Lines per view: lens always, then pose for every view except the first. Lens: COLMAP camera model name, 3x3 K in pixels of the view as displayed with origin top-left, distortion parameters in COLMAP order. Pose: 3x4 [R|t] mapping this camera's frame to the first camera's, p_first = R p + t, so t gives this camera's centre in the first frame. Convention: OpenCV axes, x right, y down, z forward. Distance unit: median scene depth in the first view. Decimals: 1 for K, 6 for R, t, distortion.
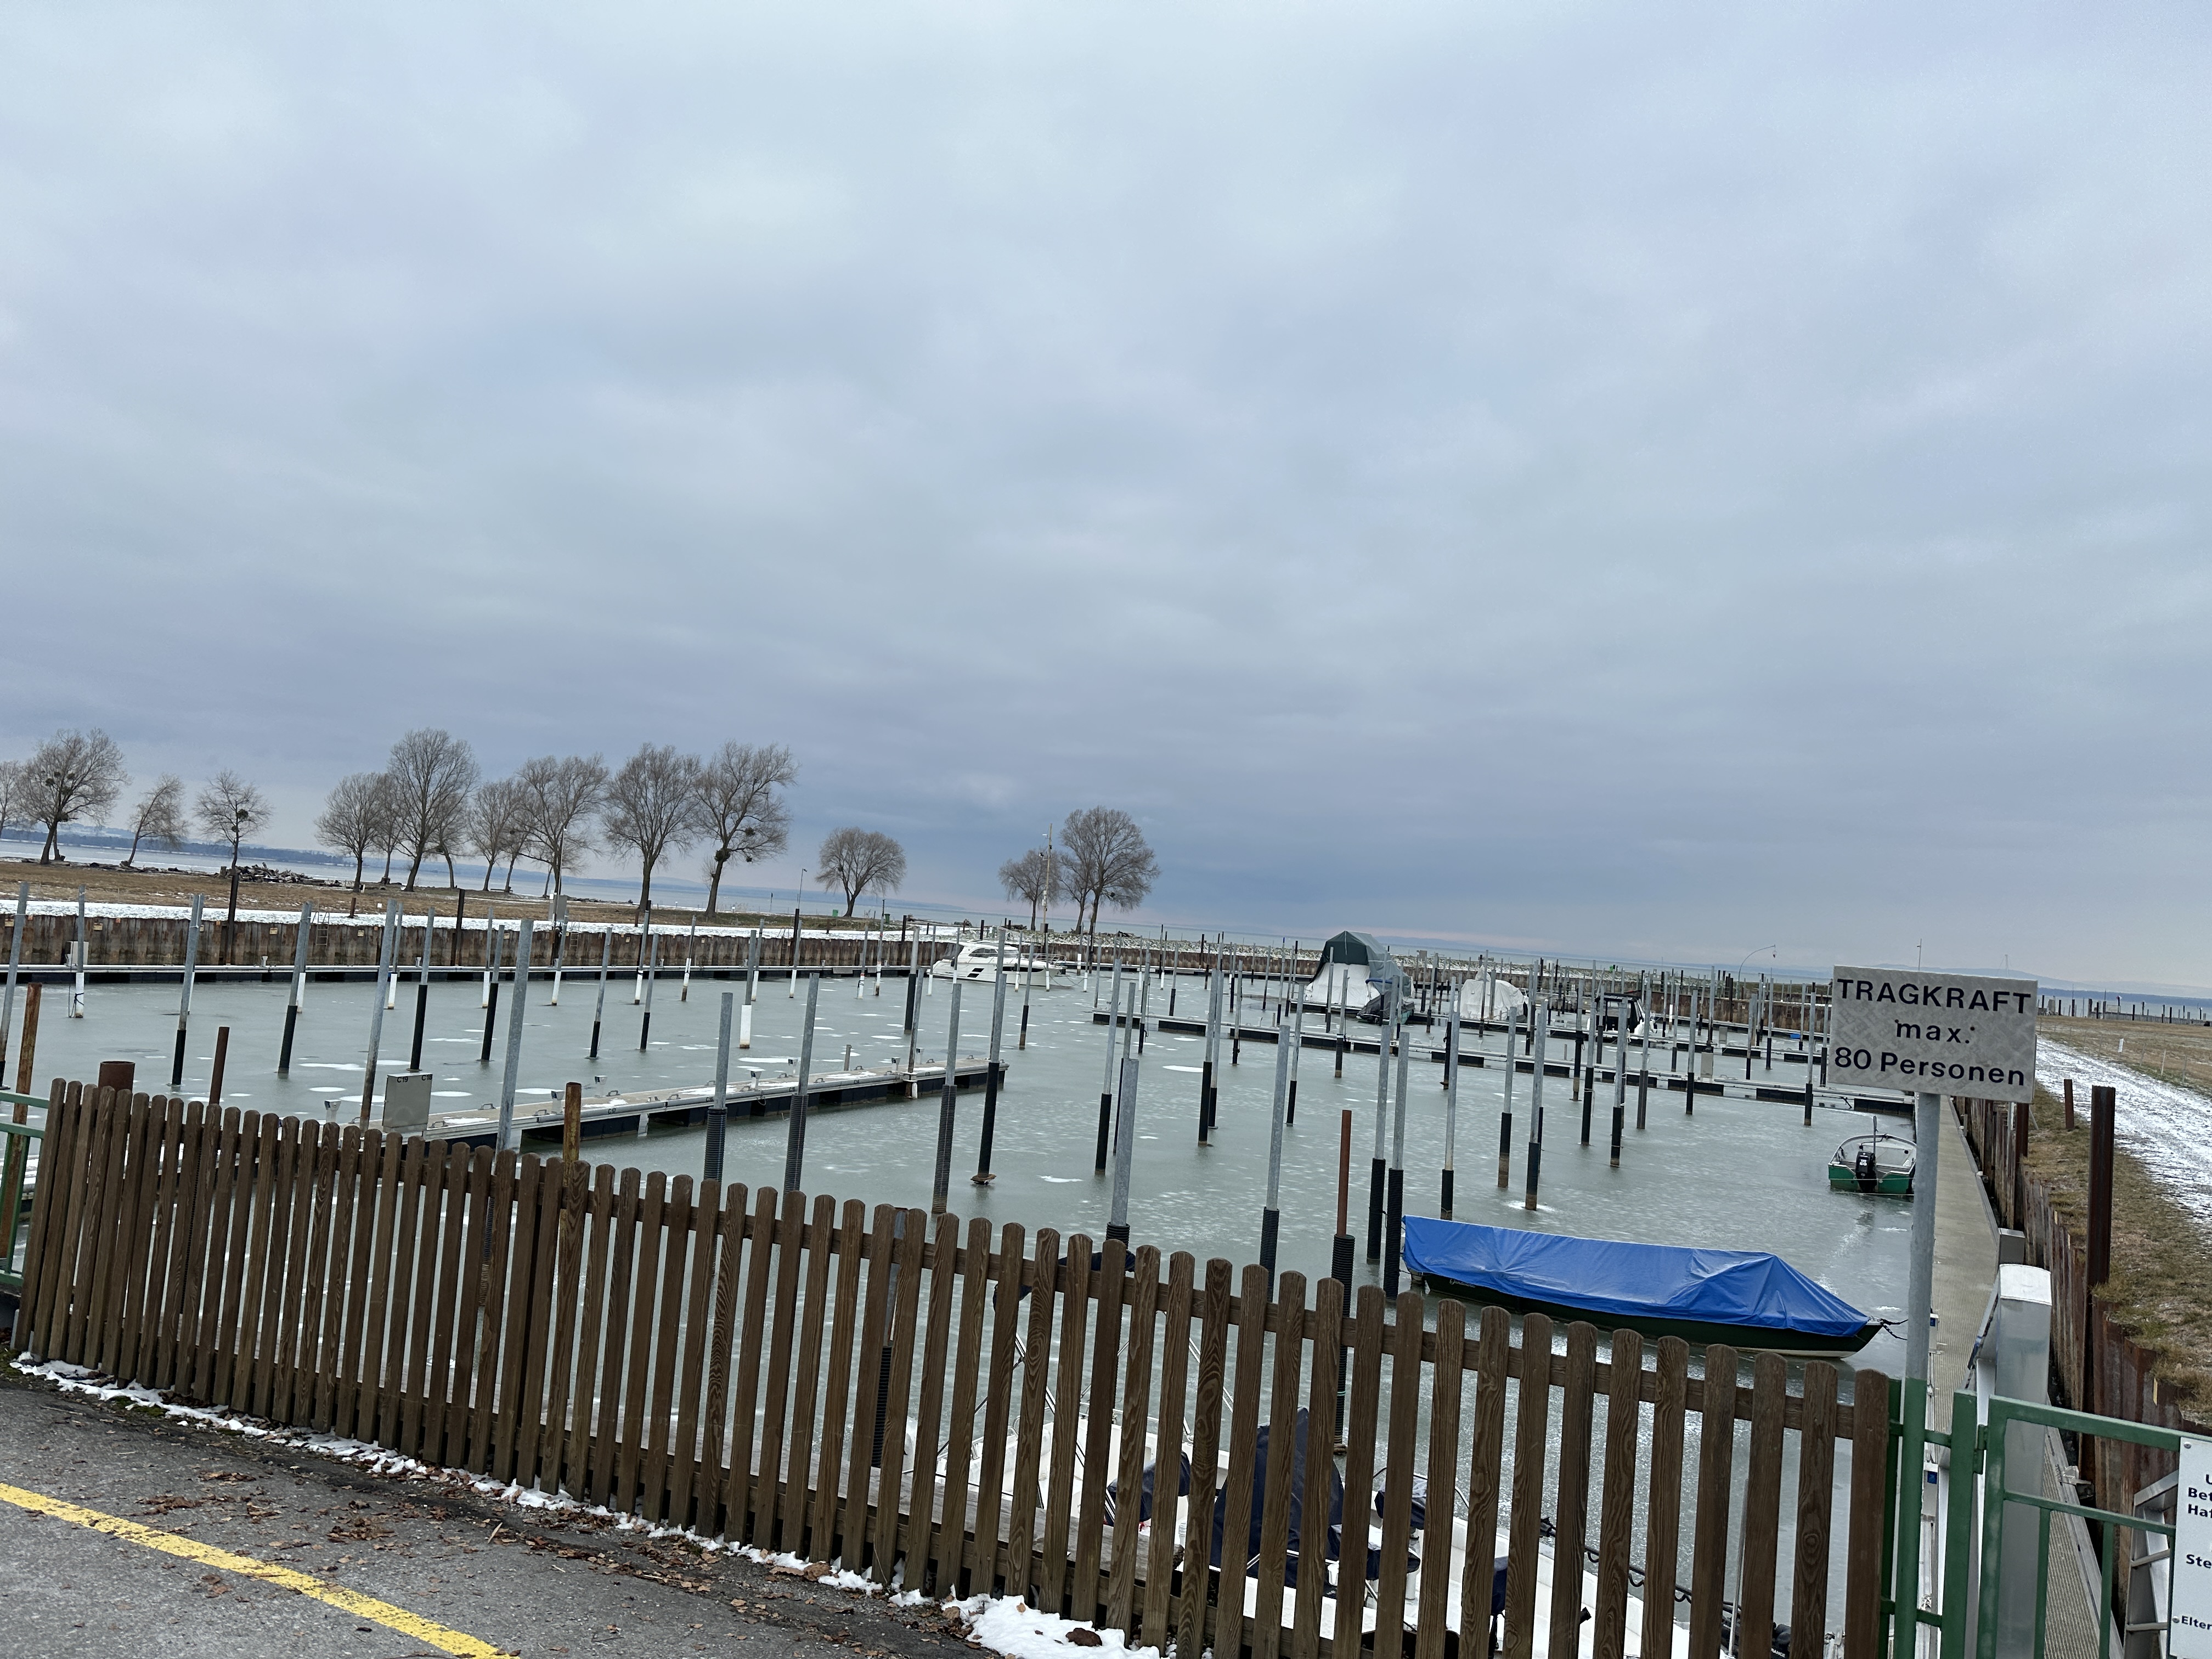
lens RADIAL K [[1715.5, 0, 1049.3], [0, 1715.5, 828.3], [0, 0, 1]] dist [0.146912, -0.263209]
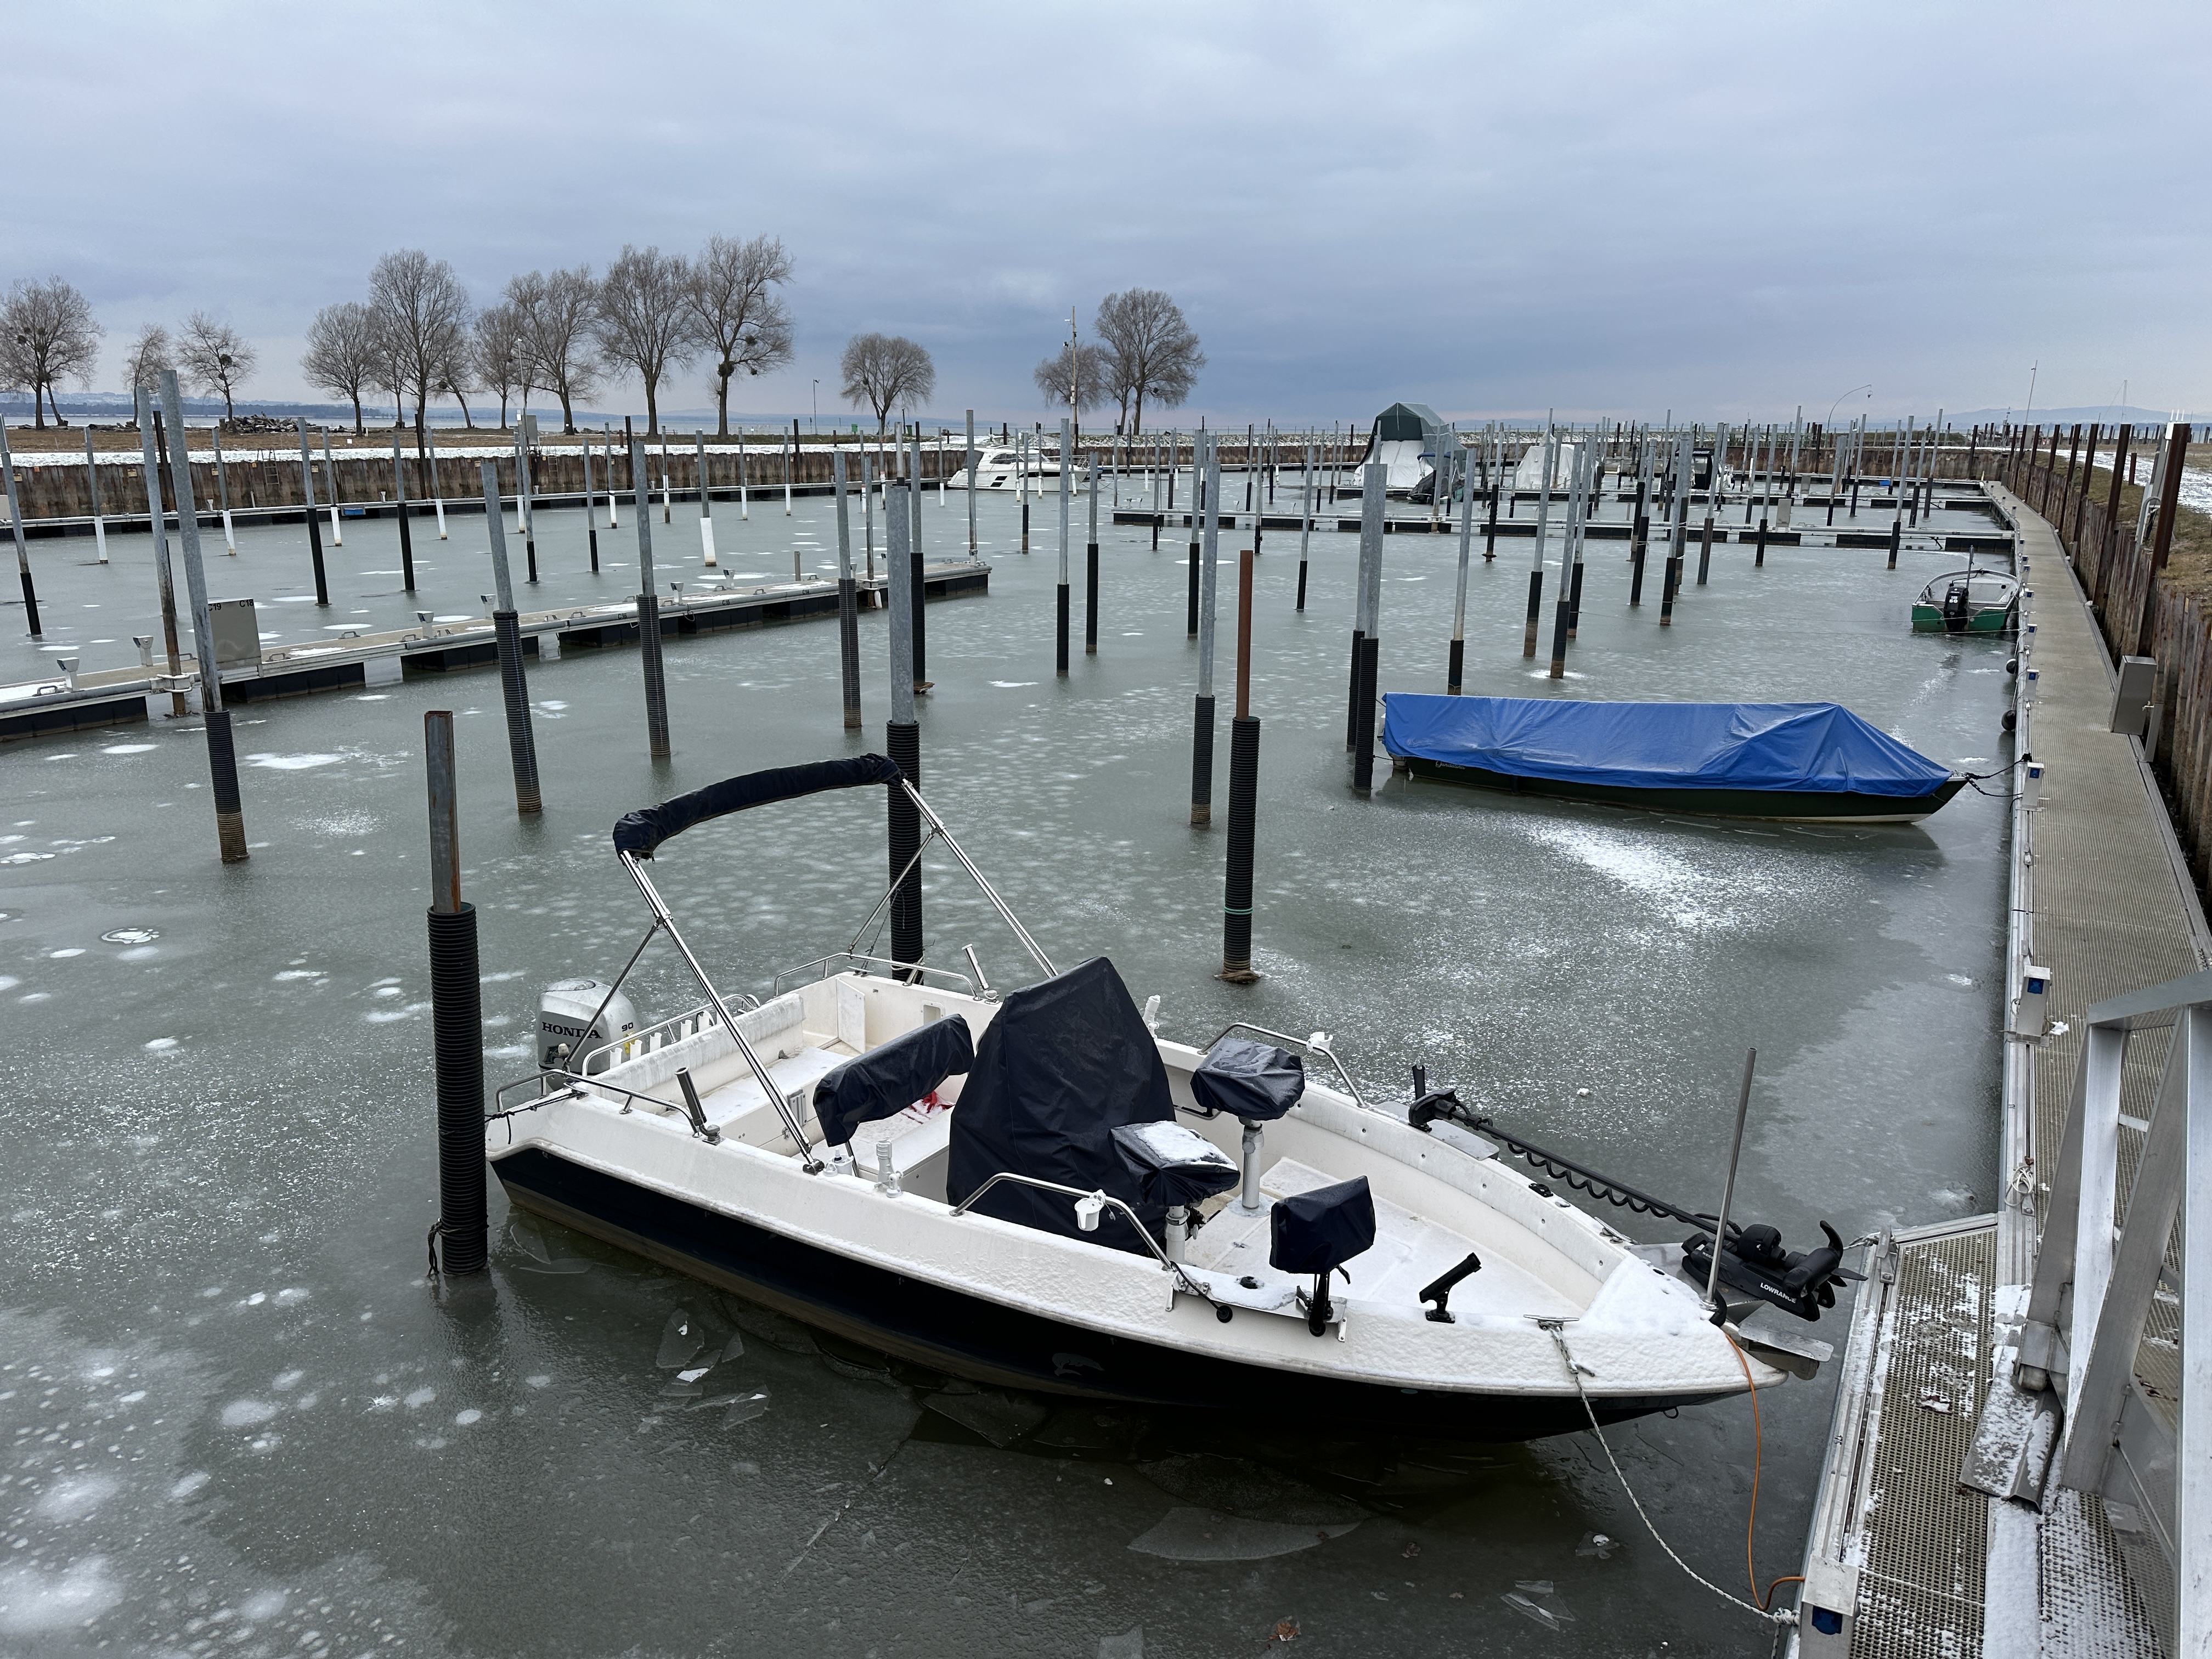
lens RADIAL K [[1533.9, 0, 1104.6], [0, 1533.9, 889.3], [0, 0, 1]] dist [0.118288, -0.162939]
pose [[0.996498, -0.056079, -0.062022, 0.054232], [0.072788, 0.946846, 0.313343, 0.034669], [0.041153, -0.316760, 0.947613, 0.128447]]
